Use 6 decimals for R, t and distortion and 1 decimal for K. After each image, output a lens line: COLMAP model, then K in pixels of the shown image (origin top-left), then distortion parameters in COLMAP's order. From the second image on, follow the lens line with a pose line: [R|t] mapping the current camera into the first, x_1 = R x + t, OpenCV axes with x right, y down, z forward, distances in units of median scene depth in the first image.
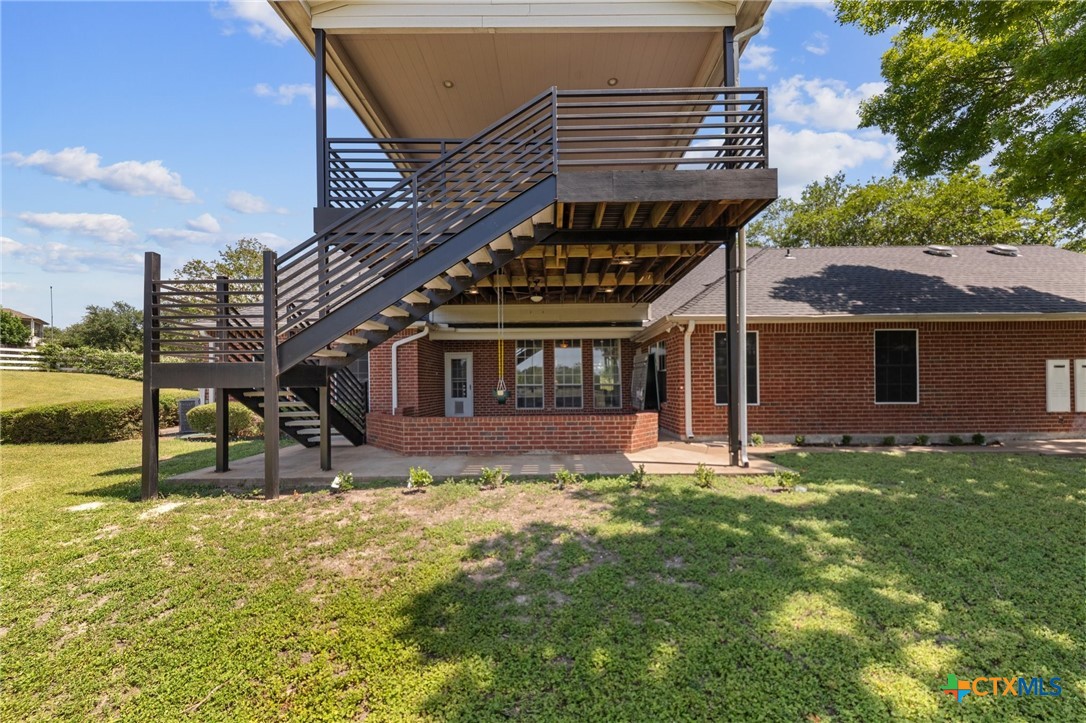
lens RADIAL K [[388.7, 0, 549.0], [0, 388.7, 379.9], [0, 0, 1]] dist [-0.000122, -0.000818]
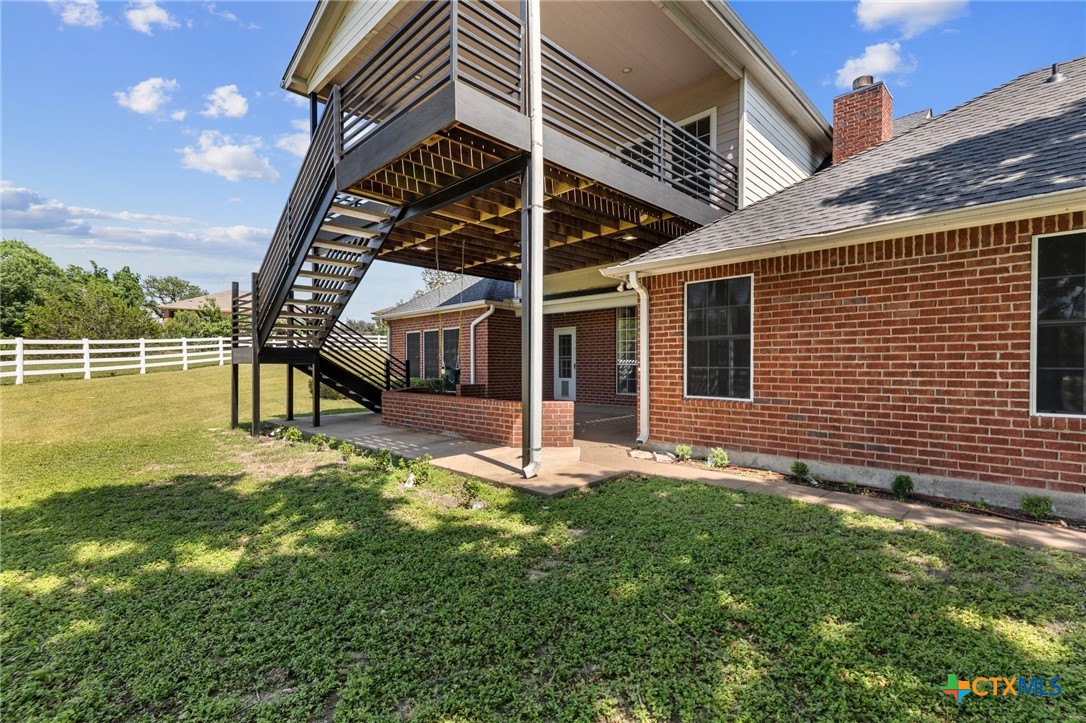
lens RADIAL K [[478.6, 0, 541.4], [0, 478.6, 363.9], [0, 0, 1]] dist [-0.013947, -0.000126]
pose [[0.714655, 0.007830, -0.699433, 0.817034], [0.001760, 0.999914, 0.012992, -0.001161], [0.699475, -0.010515, 0.714580, 0.270991]]
